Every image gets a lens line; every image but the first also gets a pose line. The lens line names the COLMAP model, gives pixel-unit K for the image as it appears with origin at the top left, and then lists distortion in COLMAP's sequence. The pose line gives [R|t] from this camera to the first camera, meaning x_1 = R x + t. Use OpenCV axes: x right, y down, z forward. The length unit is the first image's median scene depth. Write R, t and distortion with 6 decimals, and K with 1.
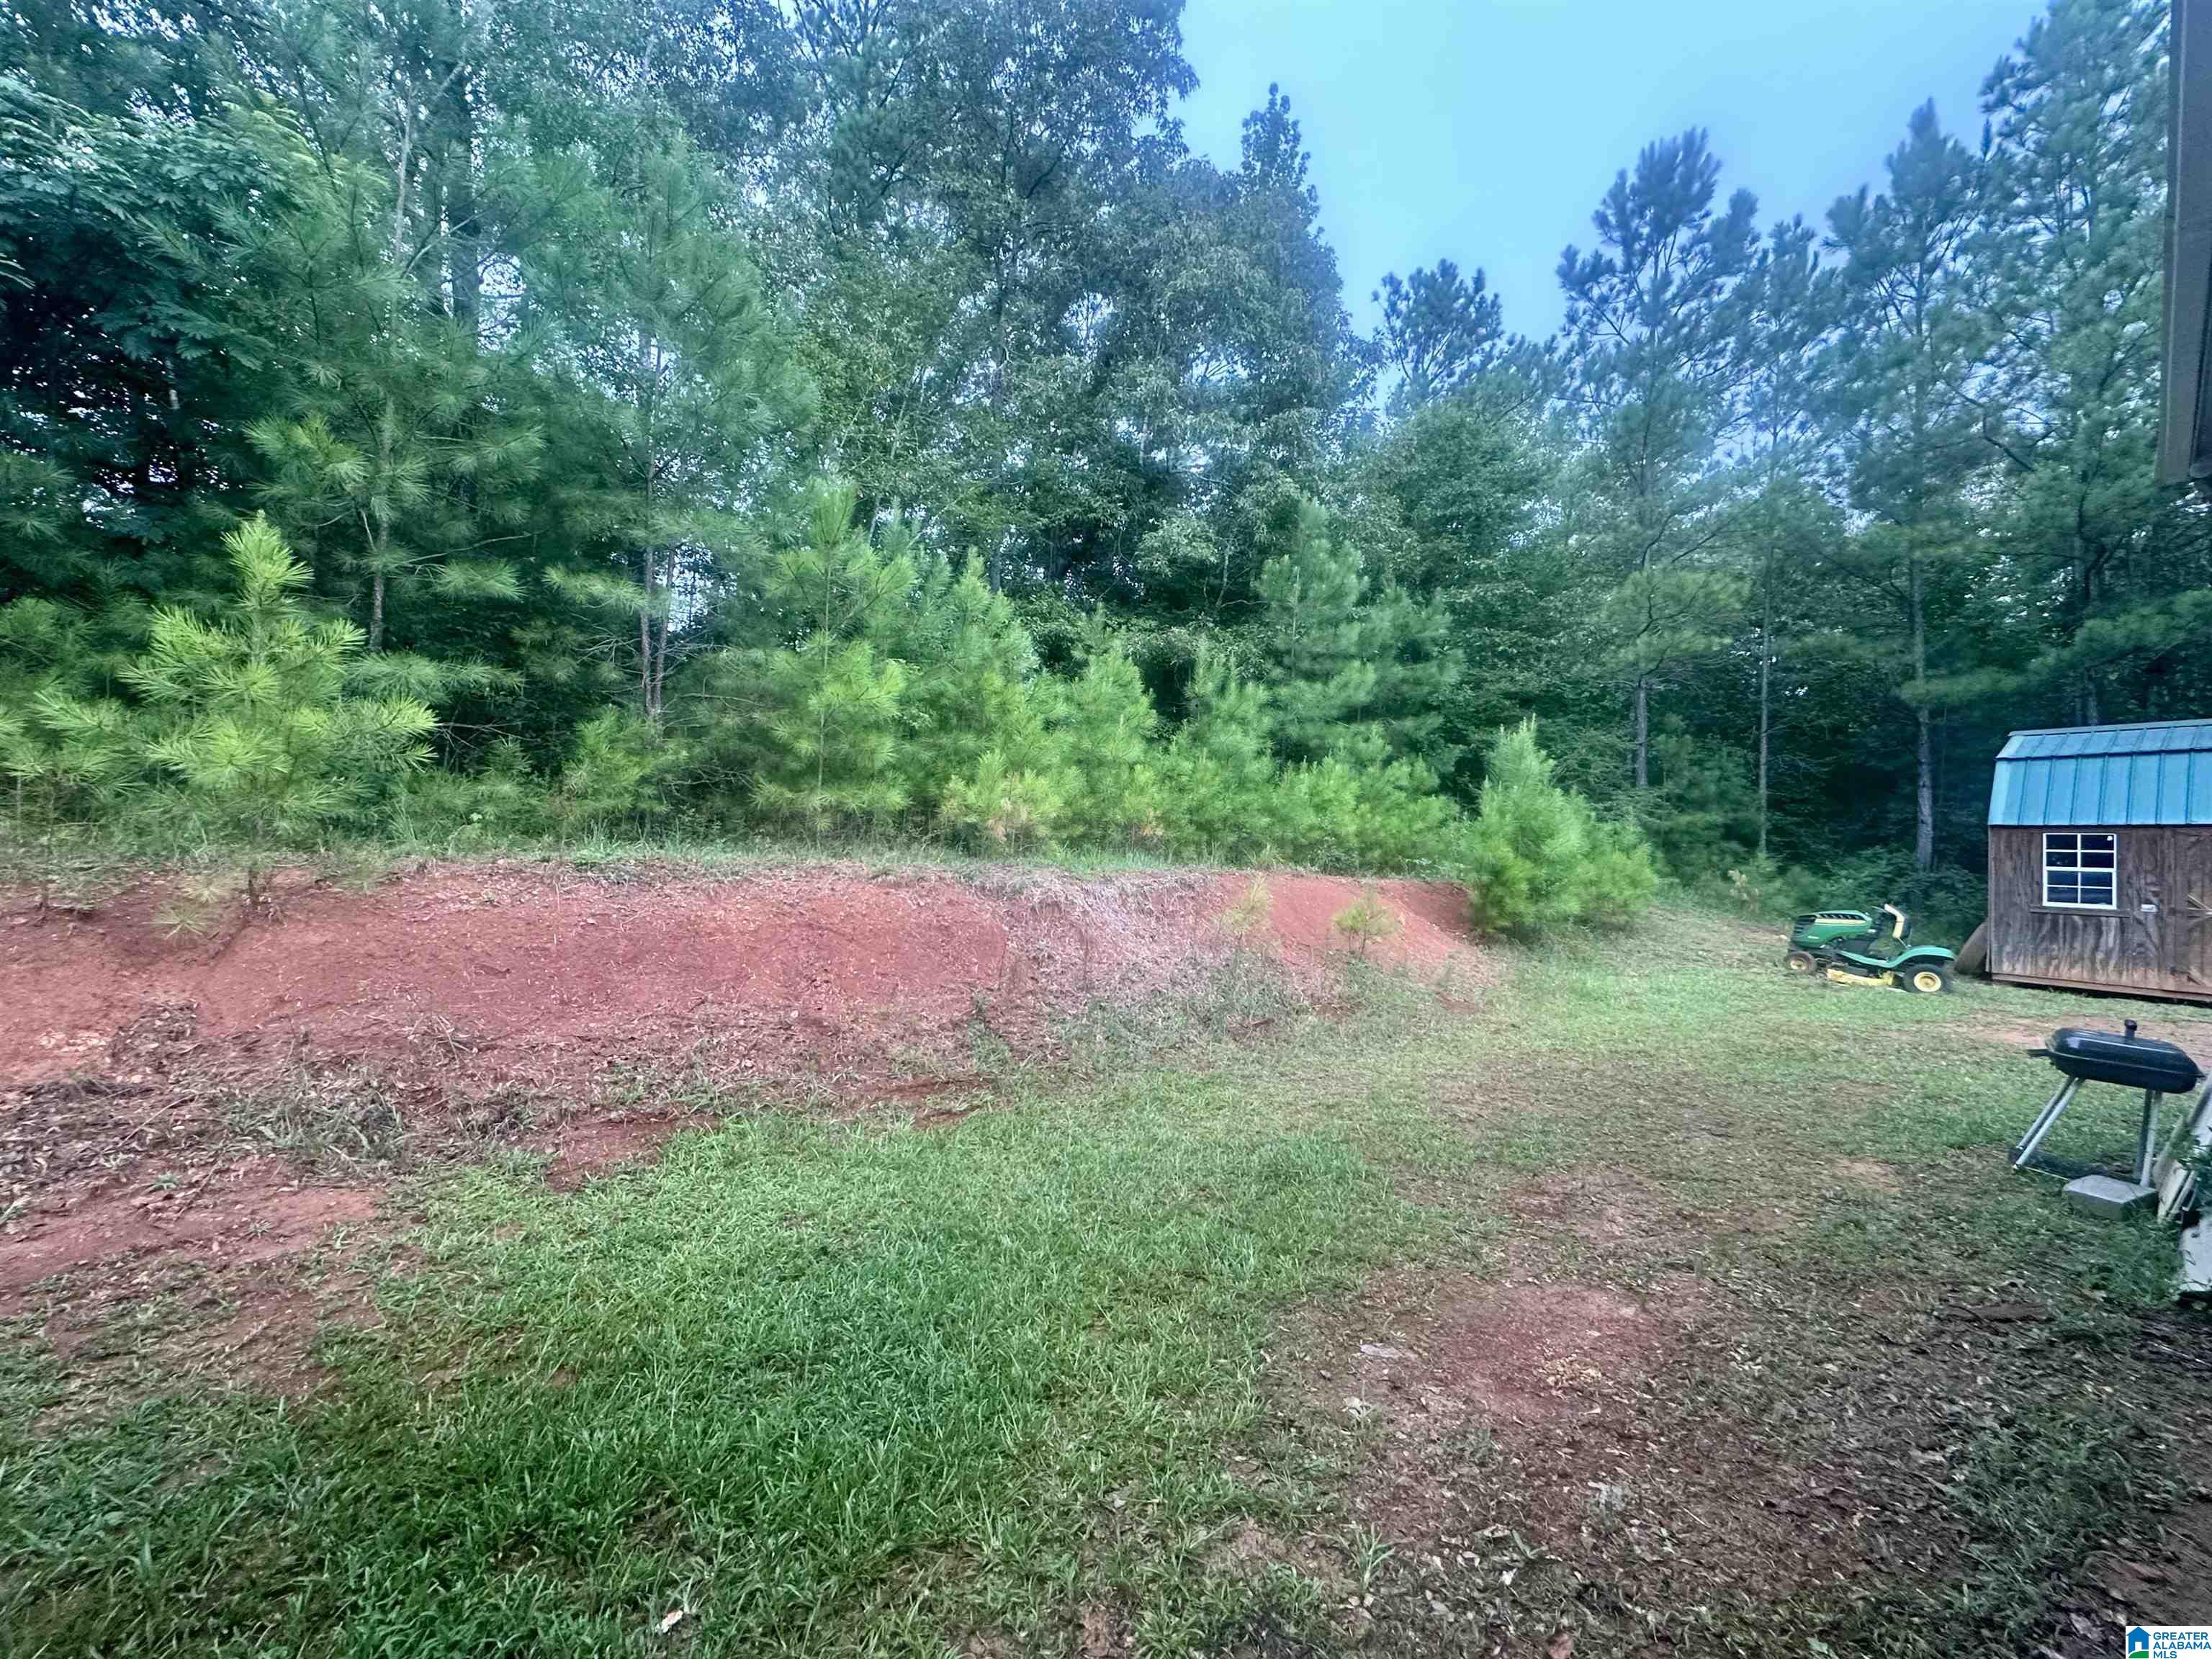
lens RADIAL K [[874.0, 0, 1107.9], [0, 874.0, 831.1], [0, 0, 1]] dist [-0.002494, -0.000015]
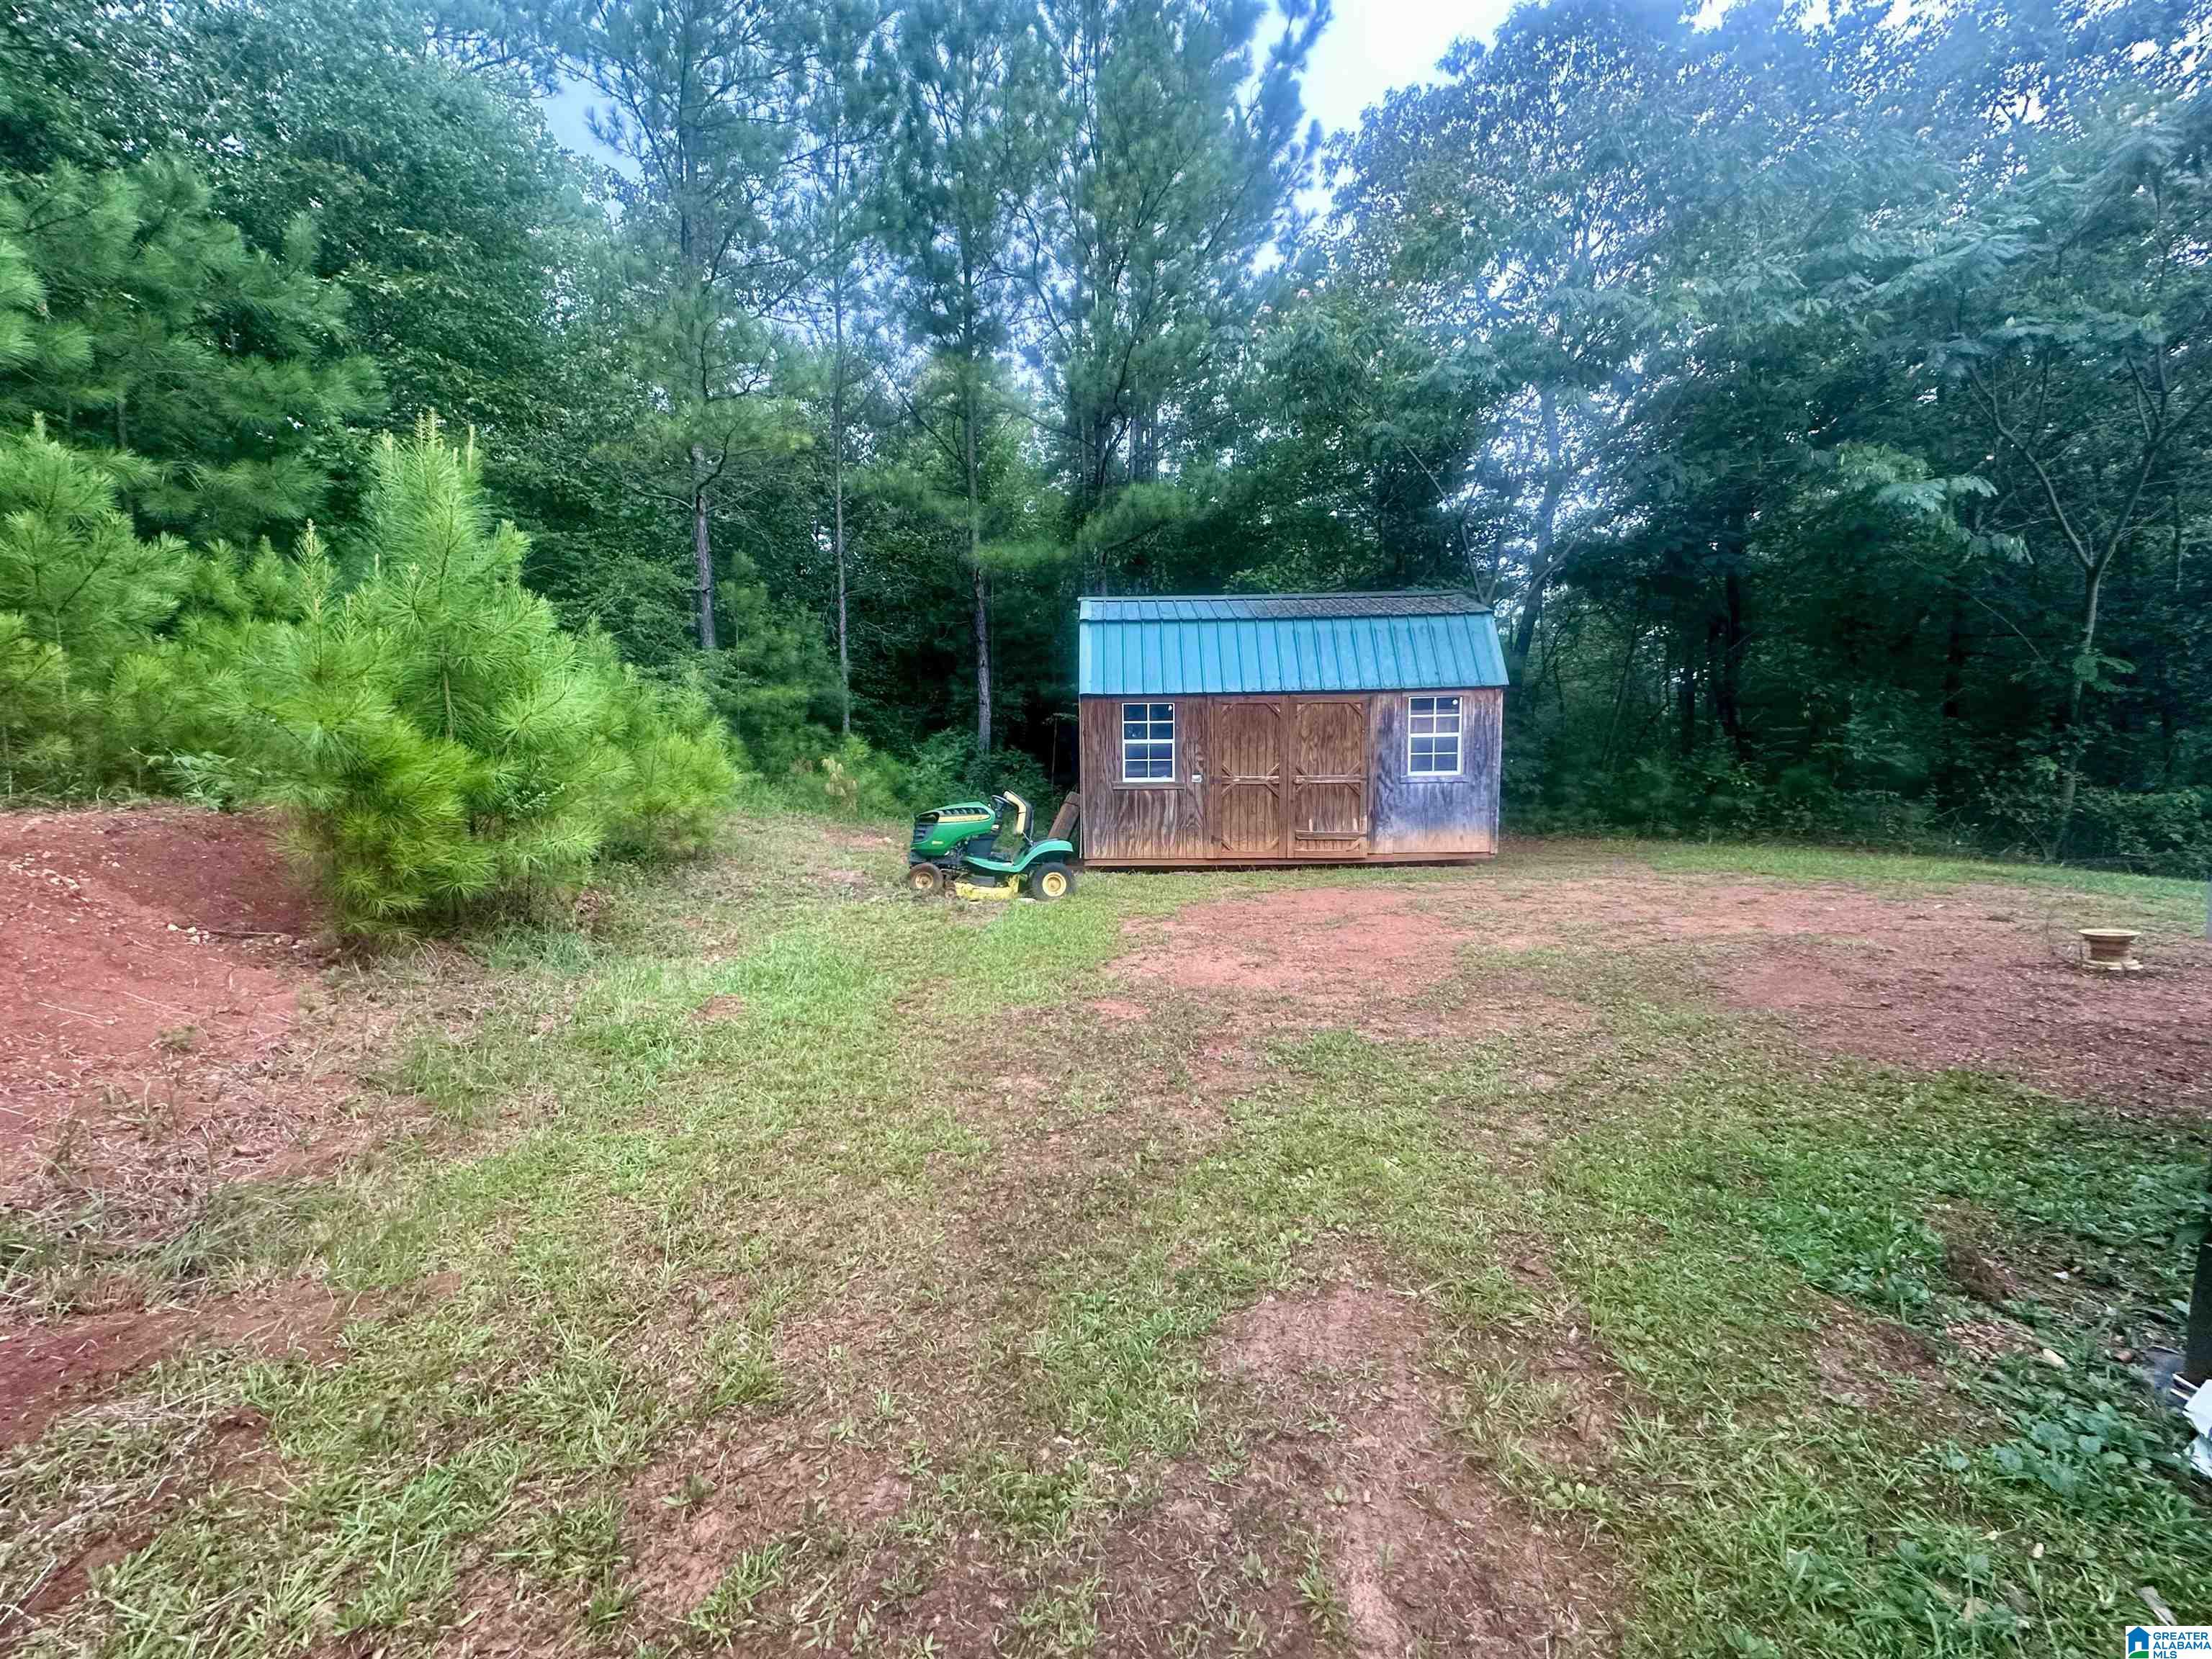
lens RADIAL K [[885.6, 0, 1118.2], [0, 885.6, 834.4], [0, 0, 1]] dist [-0.003655, 0.000457]
pose [[0.563512, -0.105352, 0.819363, 0.241675], [0.010857, 0.992694, 0.120172, 0.022796], [-0.826037, -0.058823, 0.560538, 0.390305]]
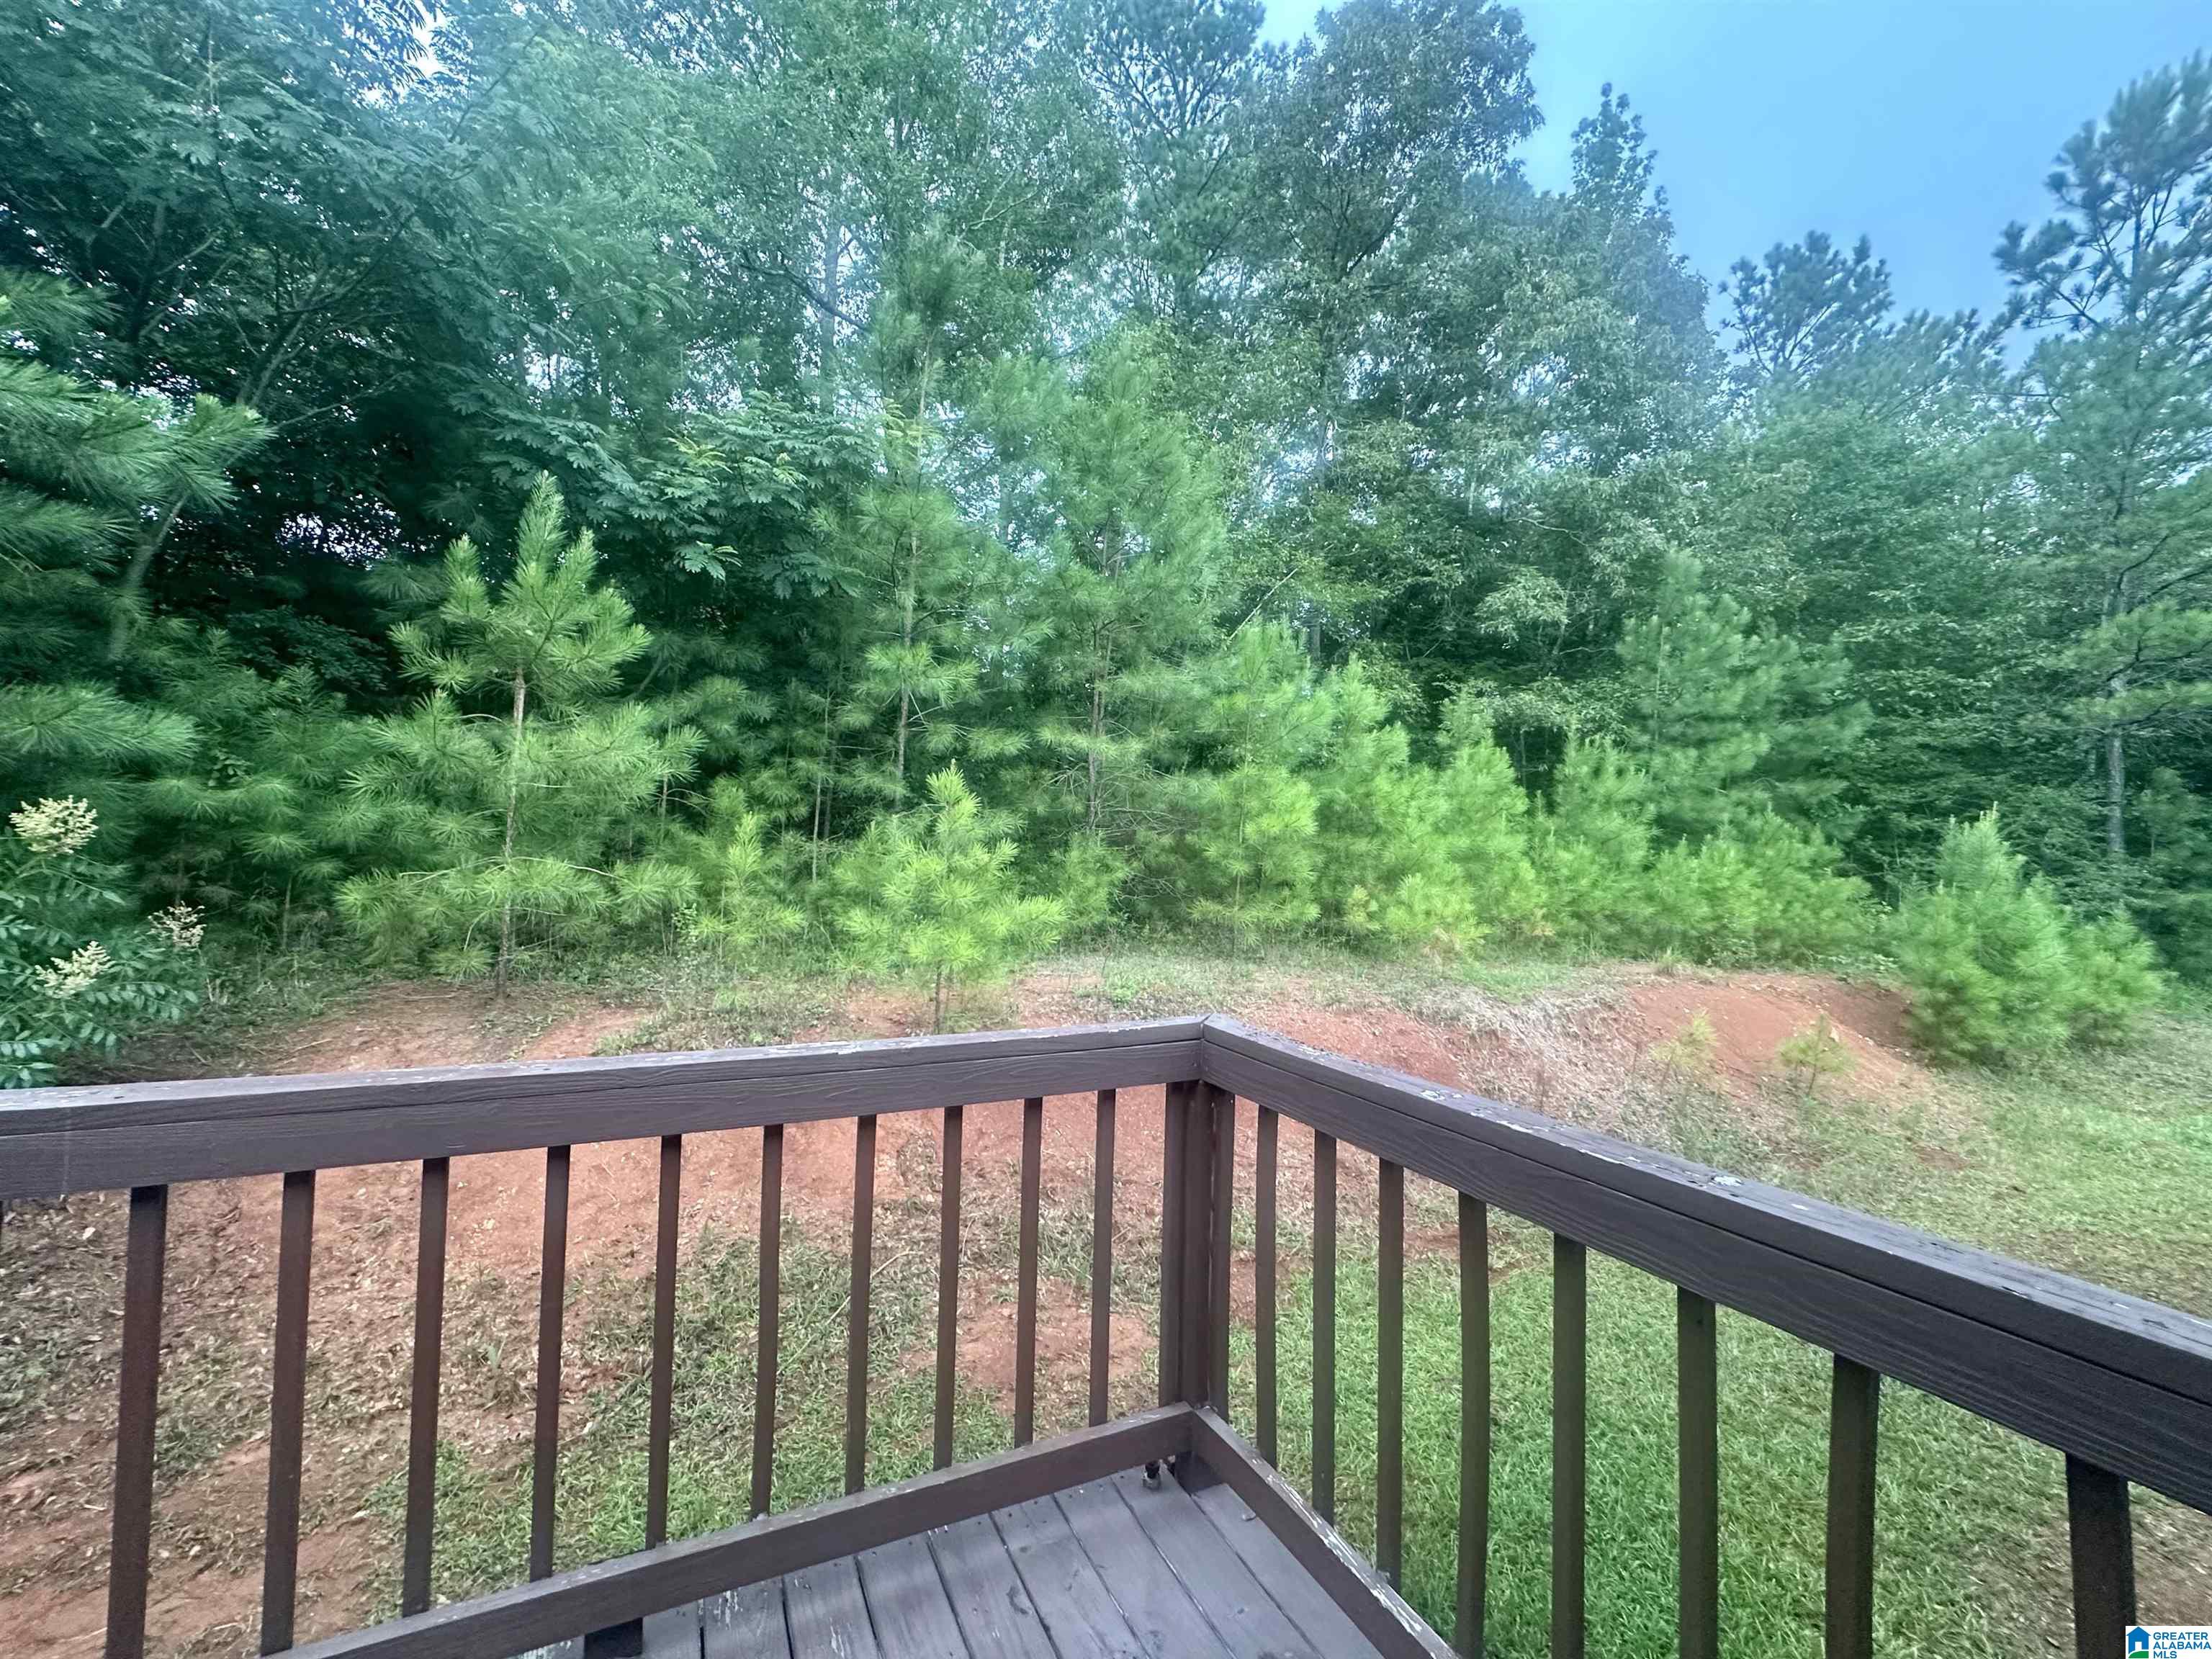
lens RADIAL K [[885.6, 0, 1118.2], [0, 885.6, 834.4], [0, 0, 1]] dist [-0.003655, 0.000457]
pose [[0.965629, 0.005472, -0.259867, -0.120416], [-0.006621, 0.999972, -0.003547, -0.081140], [0.259840, 0.005146, 0.965638, -0.081848]]
